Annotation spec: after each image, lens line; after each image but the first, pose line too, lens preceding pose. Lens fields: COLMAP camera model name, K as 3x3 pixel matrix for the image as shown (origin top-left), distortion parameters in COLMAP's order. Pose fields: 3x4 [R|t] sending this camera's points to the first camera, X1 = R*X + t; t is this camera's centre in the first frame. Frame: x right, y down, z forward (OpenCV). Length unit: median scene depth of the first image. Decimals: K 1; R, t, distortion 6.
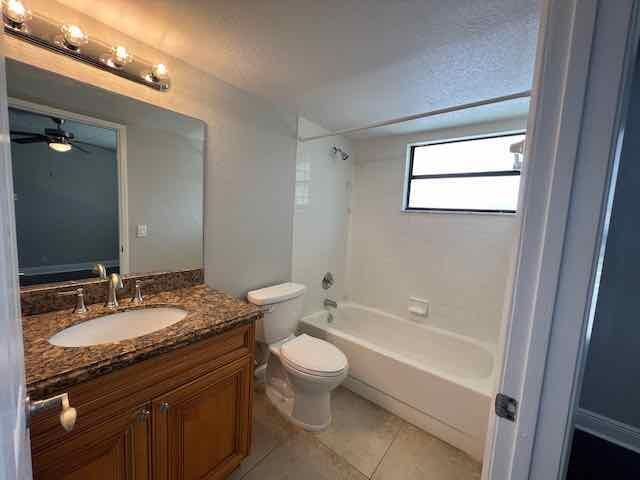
lens RADIAL K [[255.3, 0, 320.0], [0, 255.3, 240.0], [0, 0, 1]] dist [-0.000453, 0.000087]
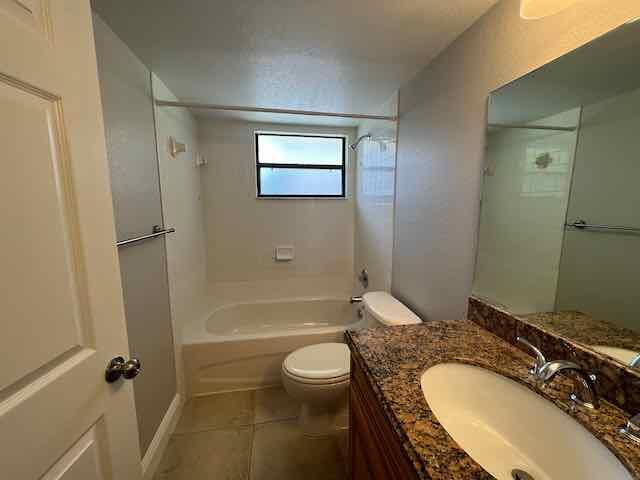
lens RADIAL K [[255.3, 0, 320.0], [0, 255.3, 240.0], [0, 0, 1]] dist [-0.000453, 0.000087]
pose [[0.662719, -0.151483, 0.733387, -0.280731], [0.117192, 0.988240, 0.098225, -0.019708], [-0.739642, 0.020852, 0.672678, 0.130917]]
